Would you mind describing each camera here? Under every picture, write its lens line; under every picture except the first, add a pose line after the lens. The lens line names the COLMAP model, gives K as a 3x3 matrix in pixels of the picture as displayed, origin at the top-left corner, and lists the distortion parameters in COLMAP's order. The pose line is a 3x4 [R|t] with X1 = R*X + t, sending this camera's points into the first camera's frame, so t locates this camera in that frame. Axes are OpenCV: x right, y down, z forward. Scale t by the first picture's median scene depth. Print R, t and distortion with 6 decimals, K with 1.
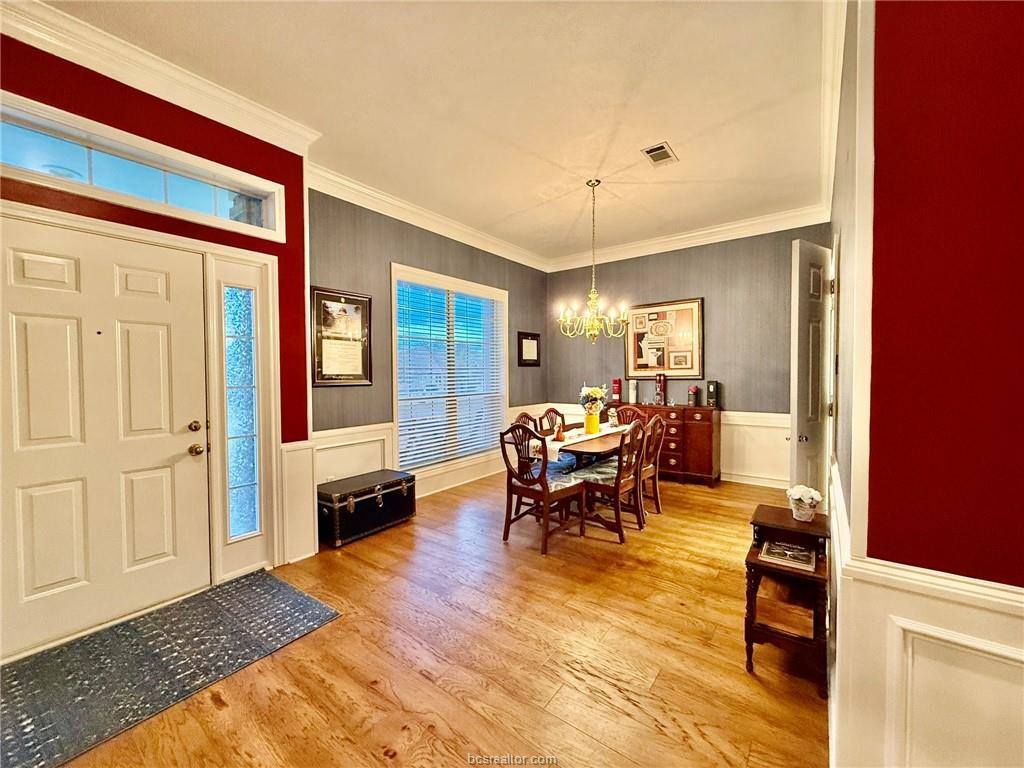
lens RADIAL K [[409.5, 0, 512.0], [0, 409.5, 384.0], [0, 0, 1]] dist [-0.016273, -0.000100]
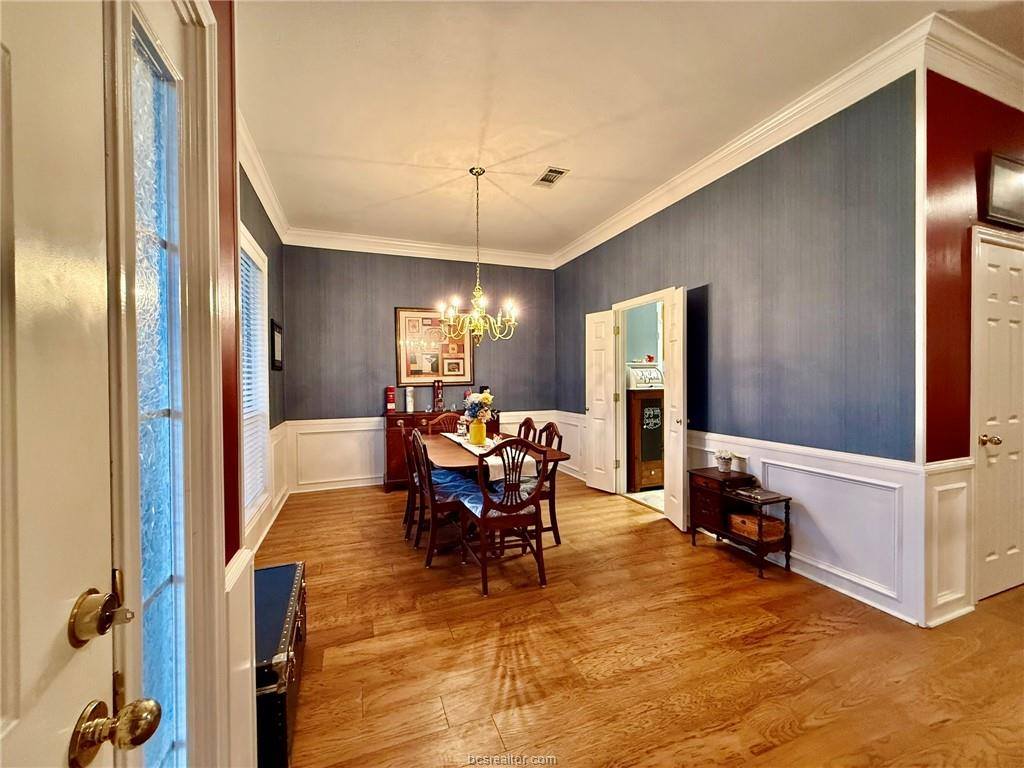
lens RADIAL K [[410.7, 0, 509.9], [0, 410.7, 380.4], [0, 0, 1]] dist [-0.000232, 0.000059]
pose [[0.526054, -0.000744, 0.850451, -0.401701], [0.031137, 0.999346, -0.018386, -0.000963], [-0.849881, 0.036152, 0.525734, 0.338661]]
